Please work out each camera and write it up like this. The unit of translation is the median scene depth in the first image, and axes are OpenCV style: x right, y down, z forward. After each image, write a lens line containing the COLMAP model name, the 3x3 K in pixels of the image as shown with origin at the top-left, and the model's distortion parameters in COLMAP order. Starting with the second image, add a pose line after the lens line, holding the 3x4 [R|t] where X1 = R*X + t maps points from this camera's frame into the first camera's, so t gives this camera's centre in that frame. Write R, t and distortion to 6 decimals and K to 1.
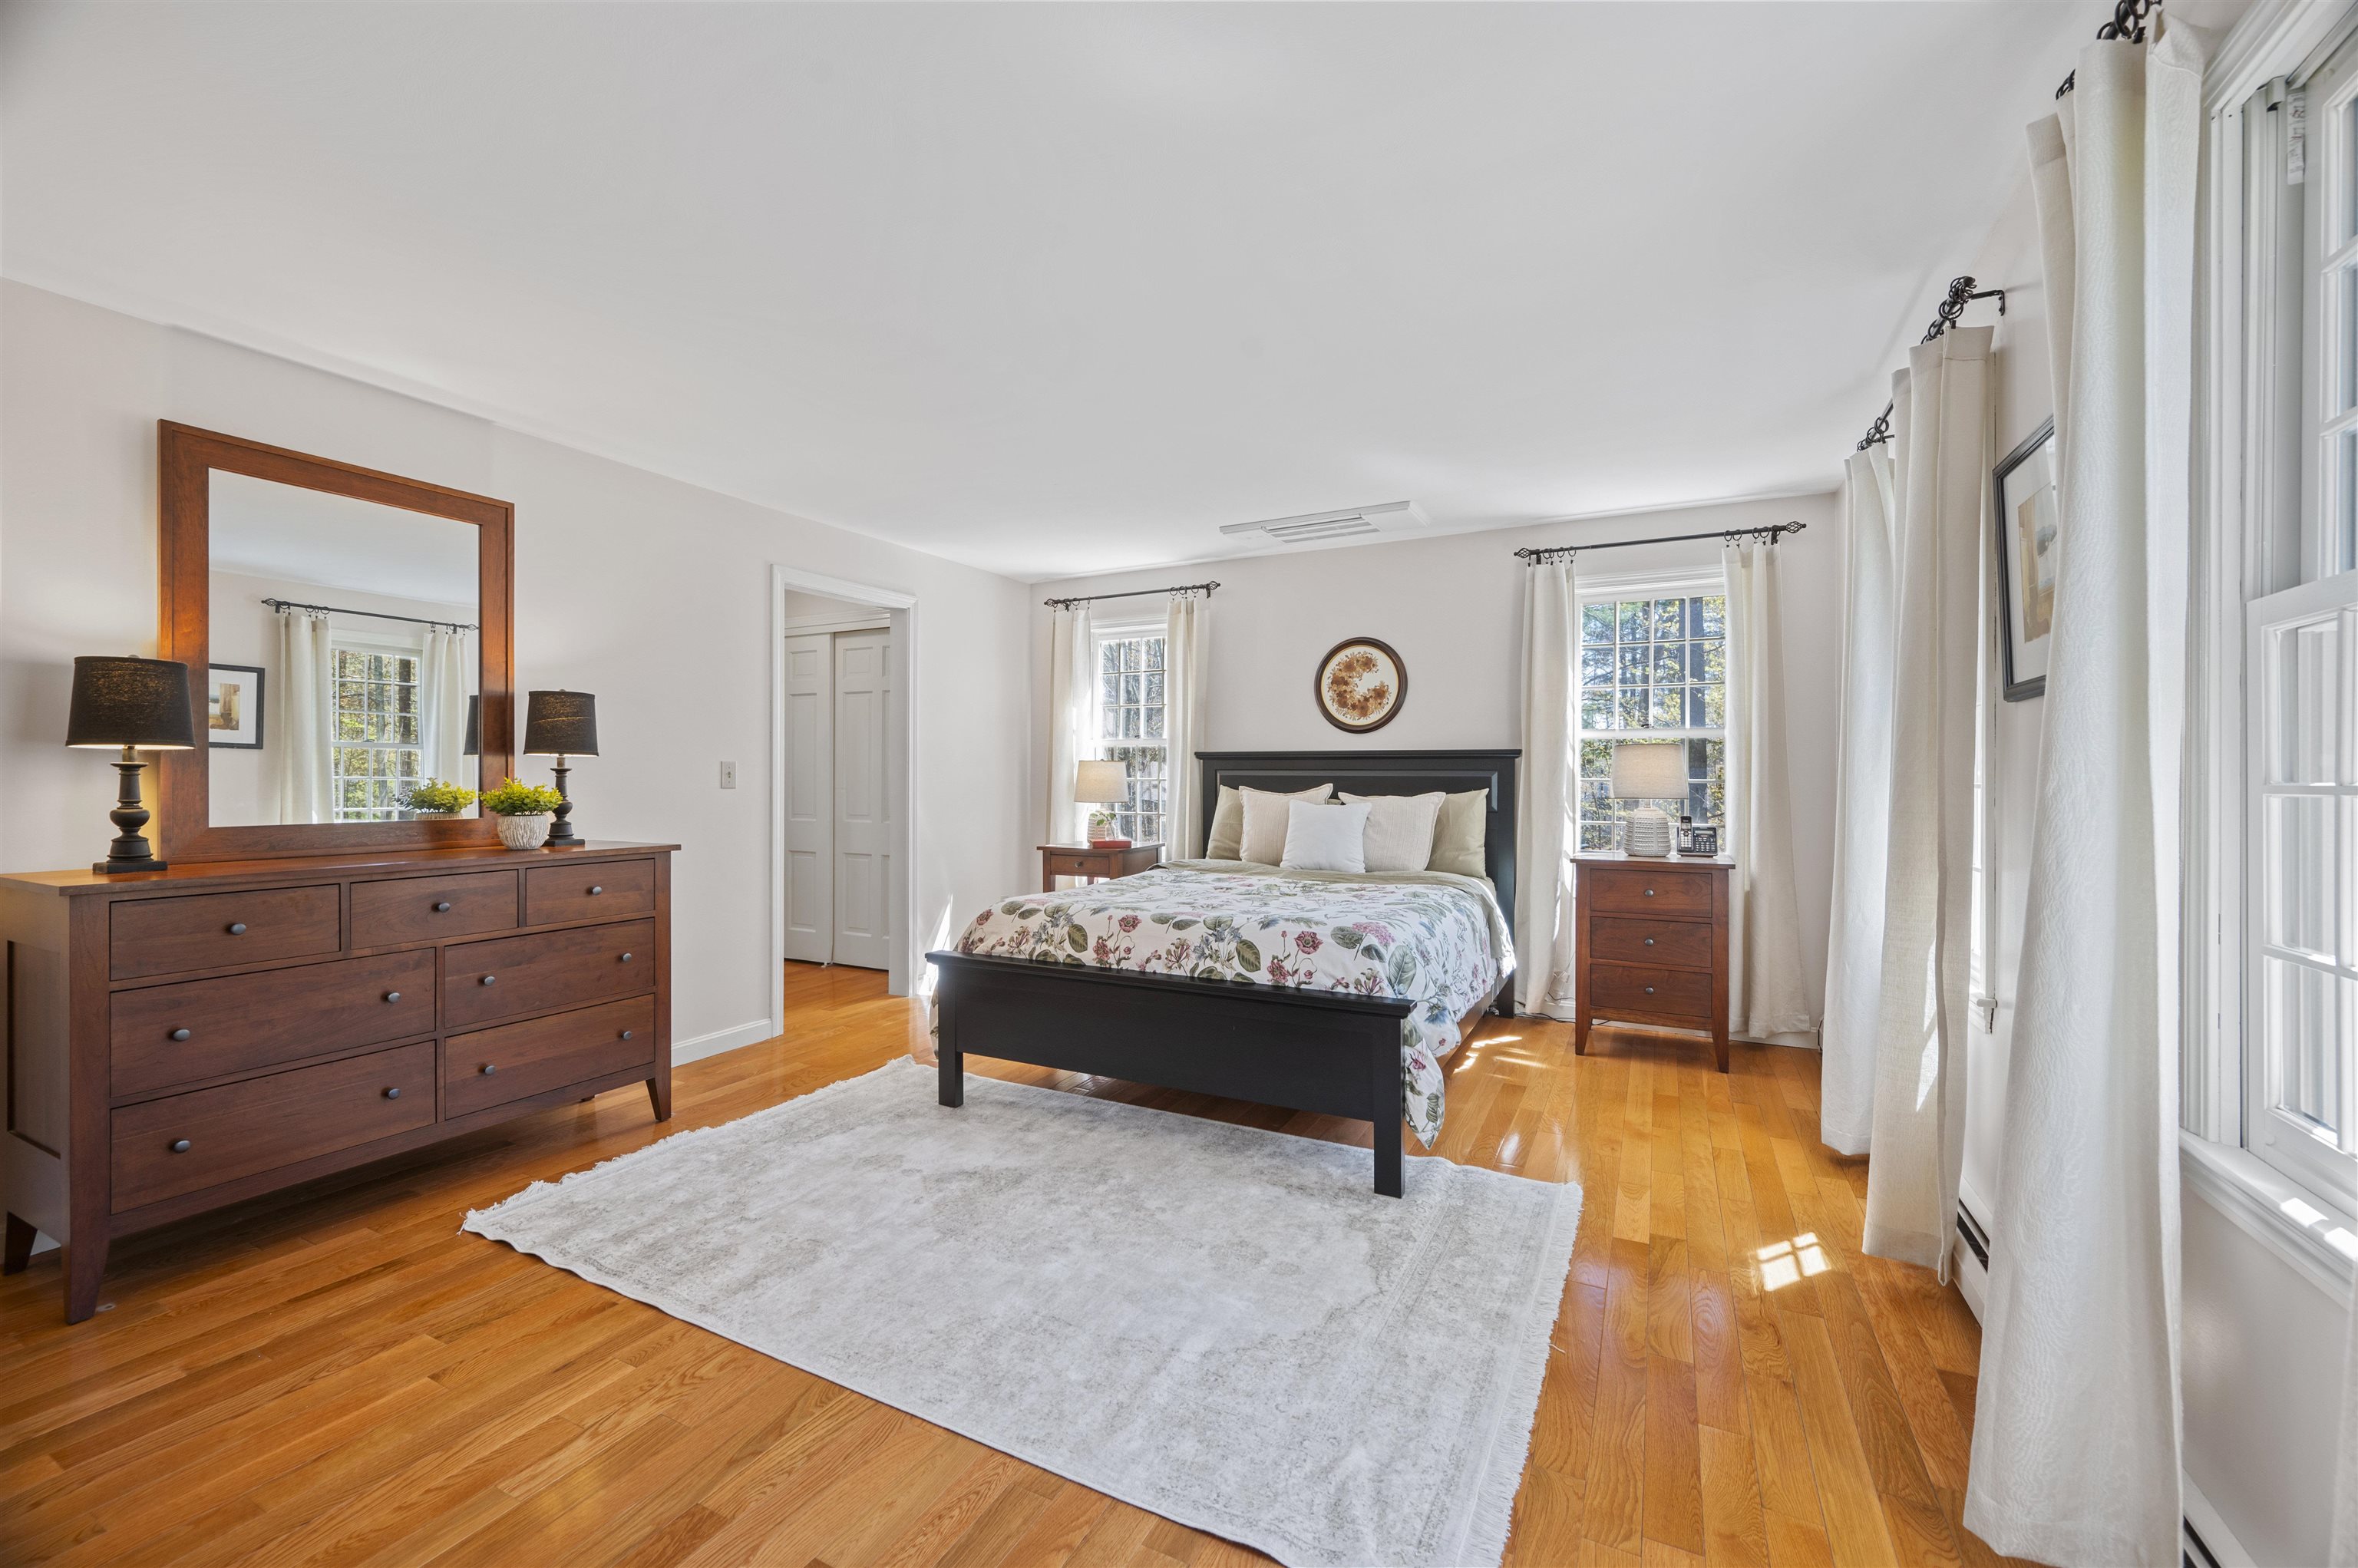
lens RADIAL K [[934.4, 0, 1220.4], [0, 934.4, 767.1], [0, 0, 1]] dist [0.000239, 0.000090]
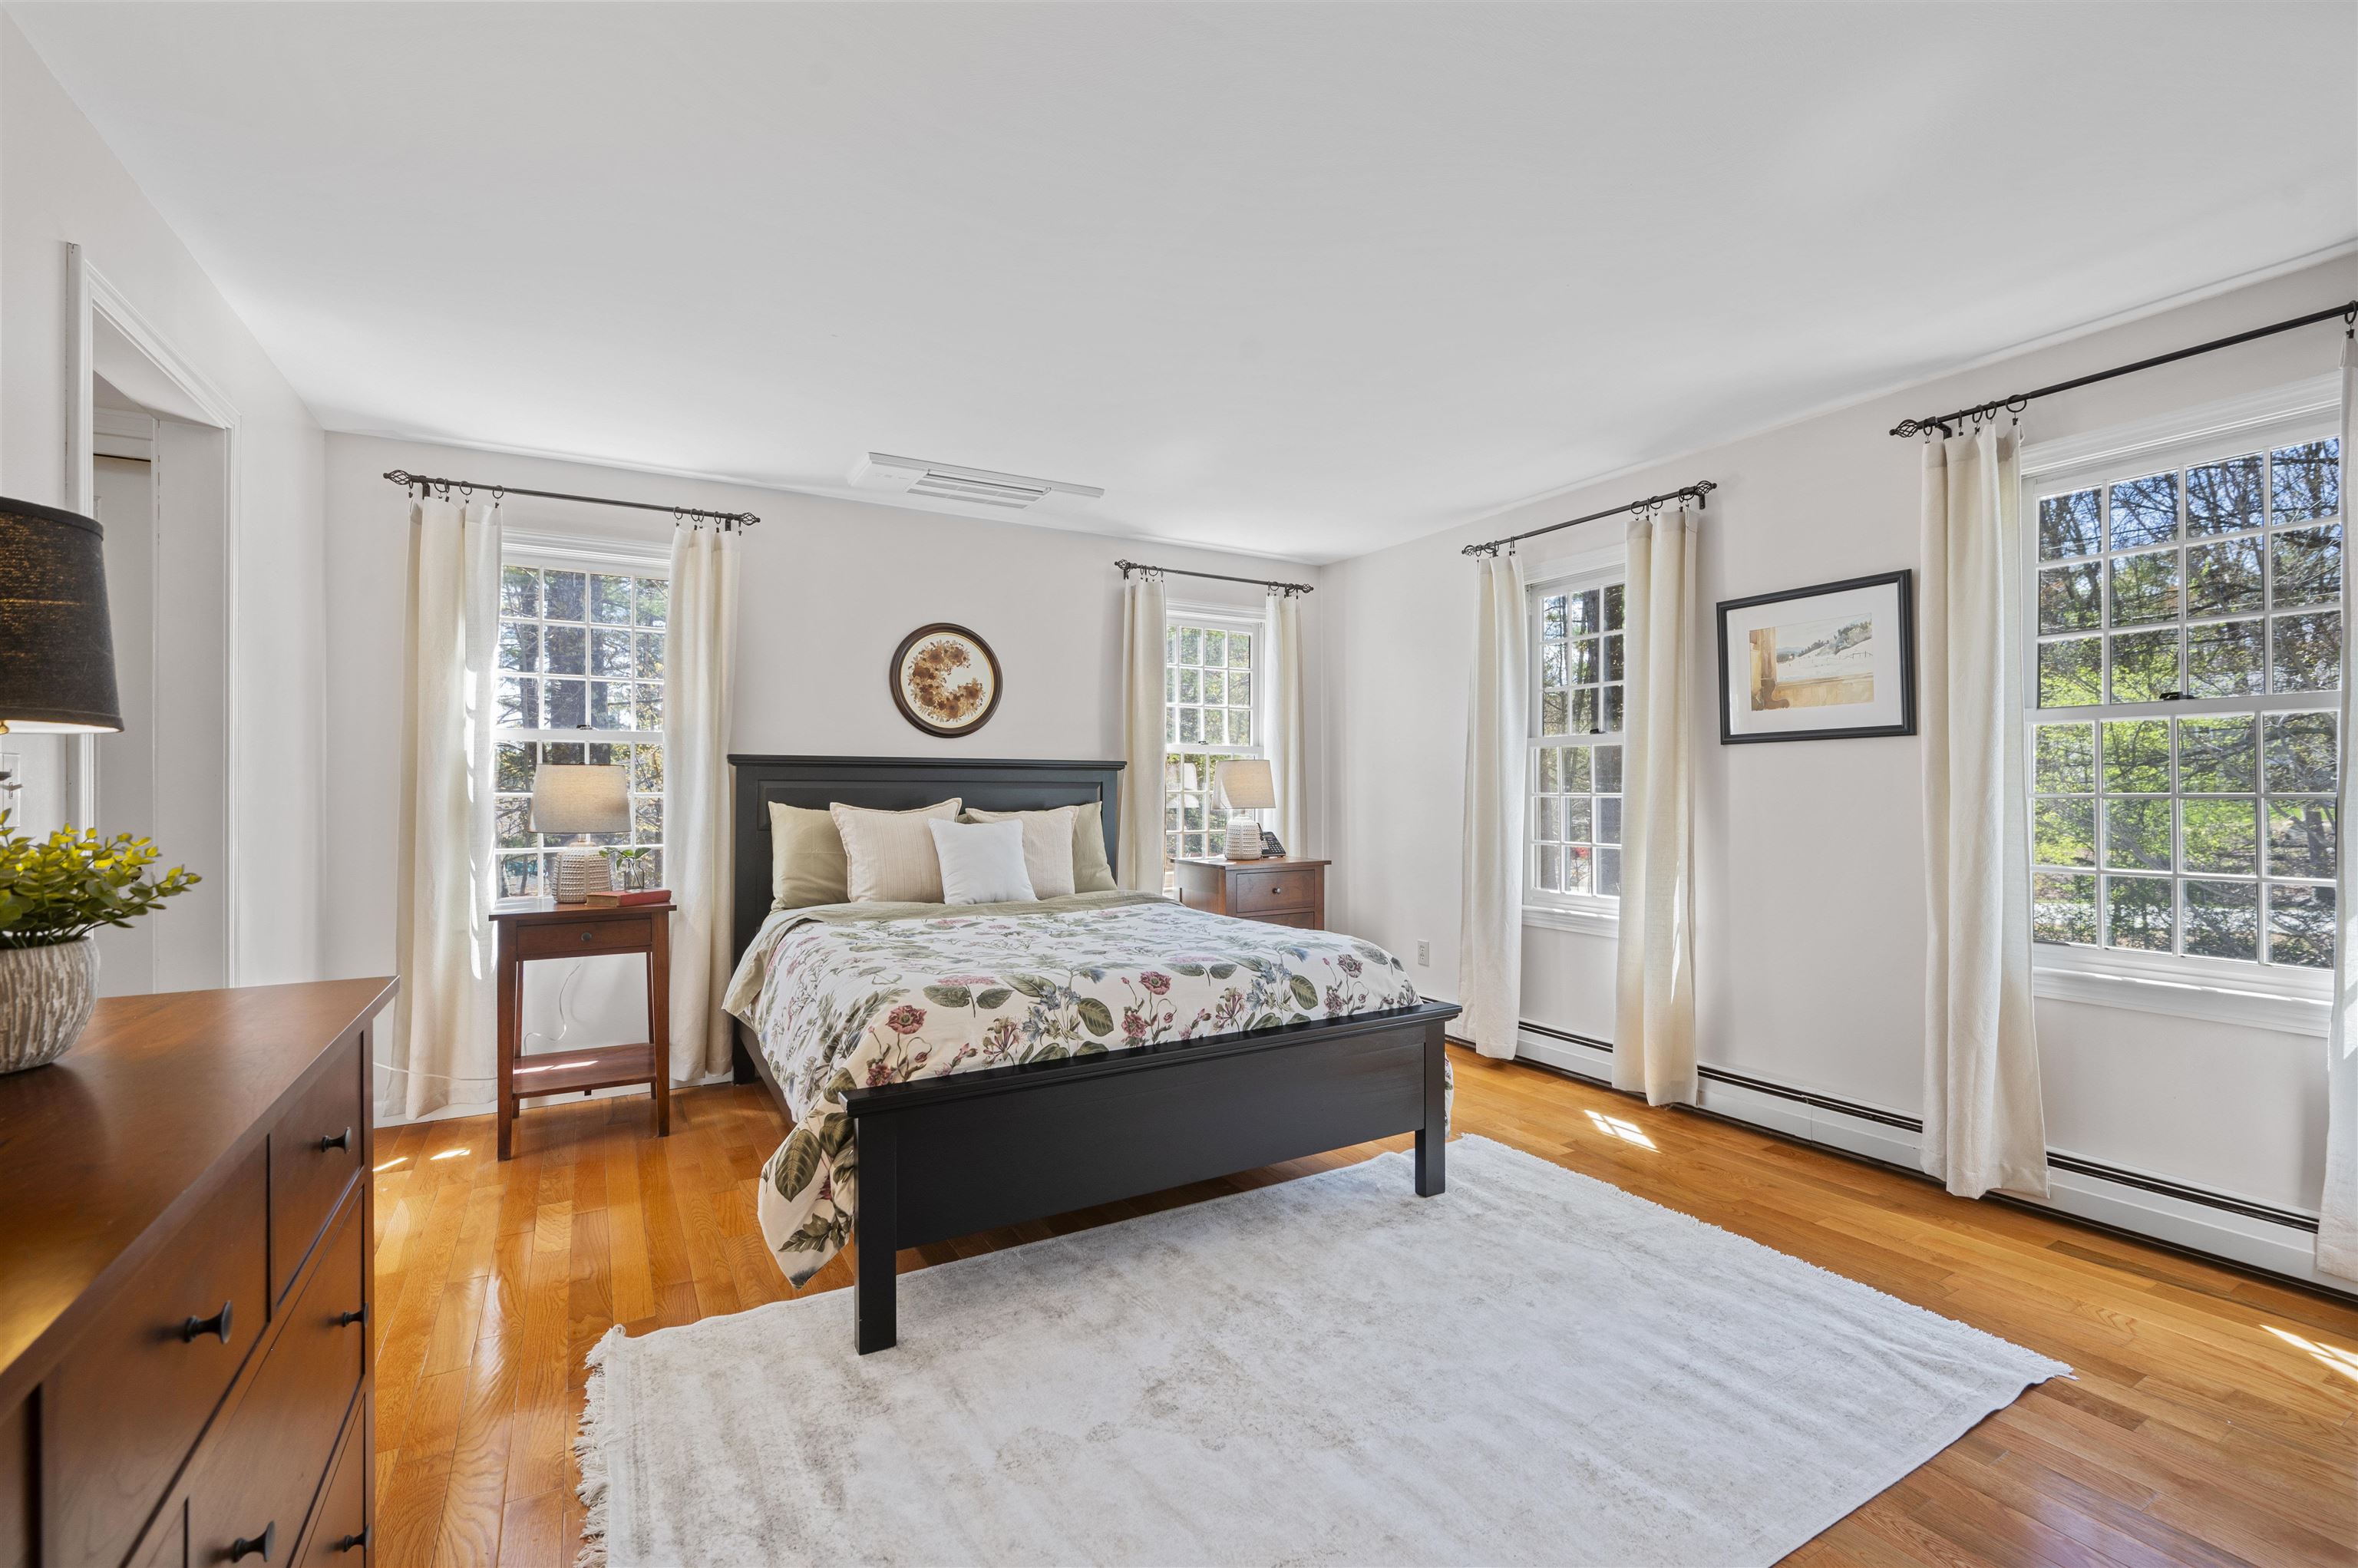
lens RADIAL K [[995.2, 0, 1183.5], [0, 995.2, 772.4], [0, 0, 1]] dist [-0.001564, -0.000148]
pose [[0.553532, 0.011858, 0.832743, -0.707742], [-0.008510, 0.999927, -0.008581, 0.001258], [-0.832784, -0.002337, 0.553593, 0.489002]]
